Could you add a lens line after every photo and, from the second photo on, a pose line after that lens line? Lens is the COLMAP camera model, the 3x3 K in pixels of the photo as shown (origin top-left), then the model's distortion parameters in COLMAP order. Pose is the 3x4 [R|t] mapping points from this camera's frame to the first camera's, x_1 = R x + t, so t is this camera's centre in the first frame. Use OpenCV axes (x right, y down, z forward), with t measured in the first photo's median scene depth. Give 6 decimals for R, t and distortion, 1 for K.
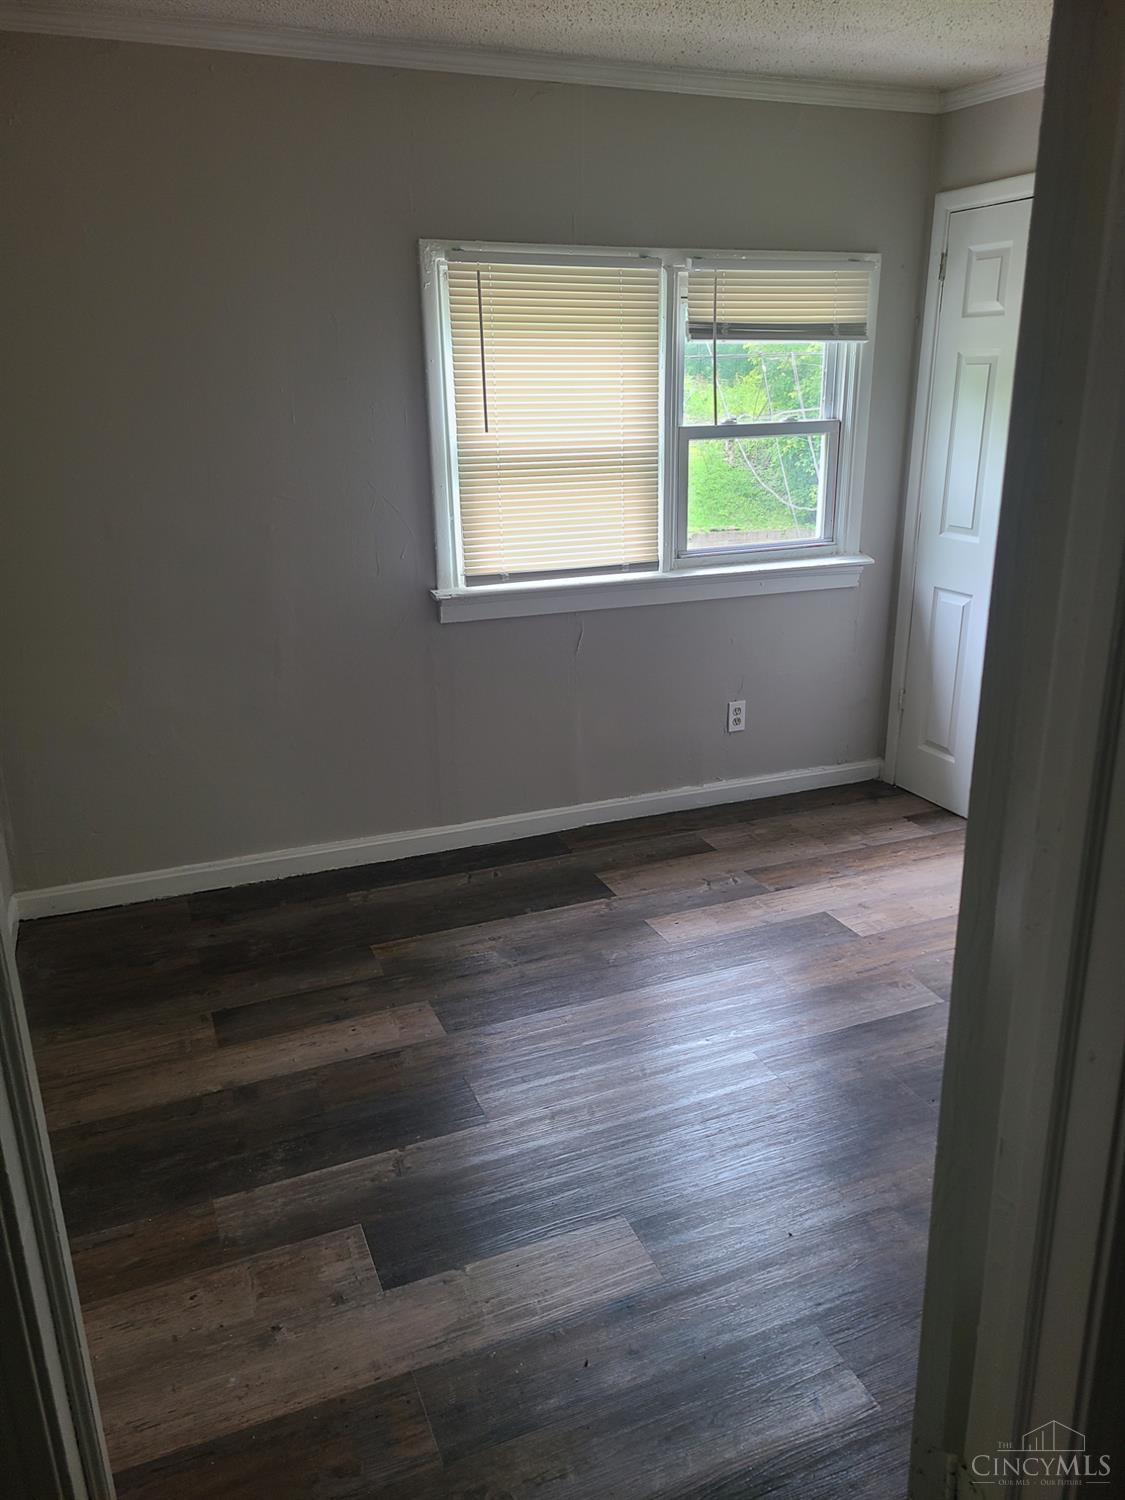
lens RADIAL K [[1120.5, 0, 569.4], [0, 1120.5, 753.4], [0, 0, 1]] dist [-0.010370, 0.000112]
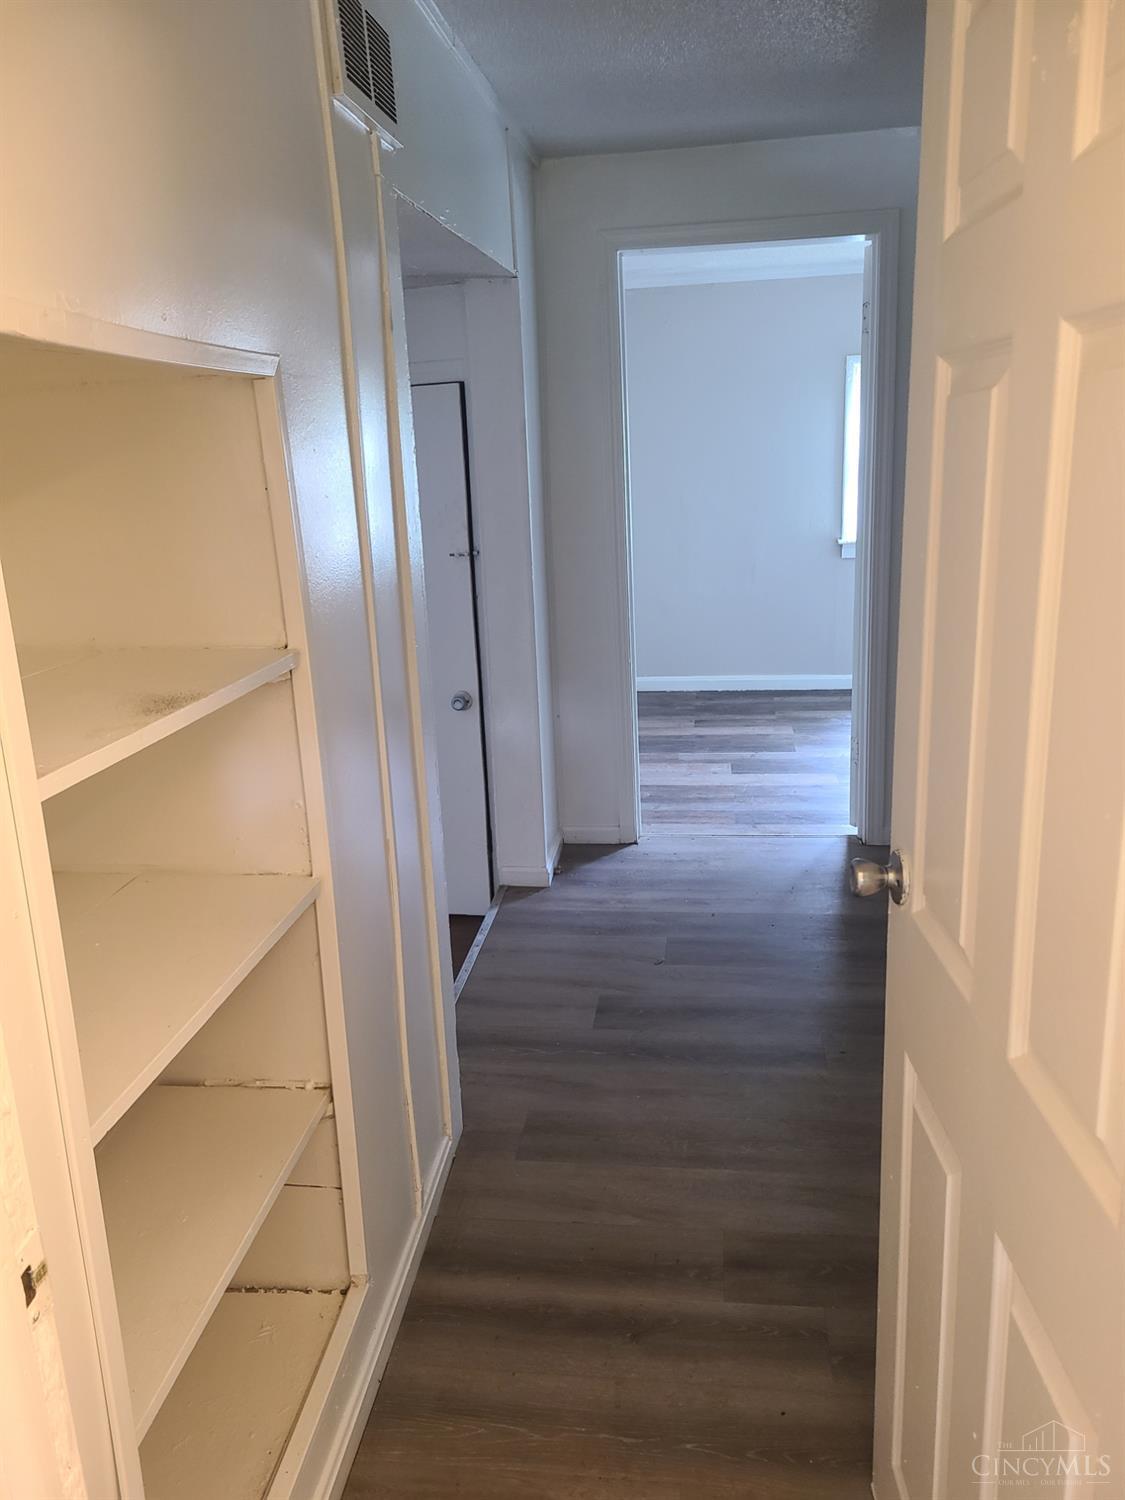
lens RADIAL K [[1120.5, 0, 560.9], [0, 1120.5, 746.8], [0, 0, 1]] dist [-0.010370, 0.000112]
pose [[0.868324, 0.105843, -0.484572, 0.540331], [-0.120477, 0.992716, 0.000946, 0.326505], [0.481142, 0.057559, 0.874751, -1.081175]]
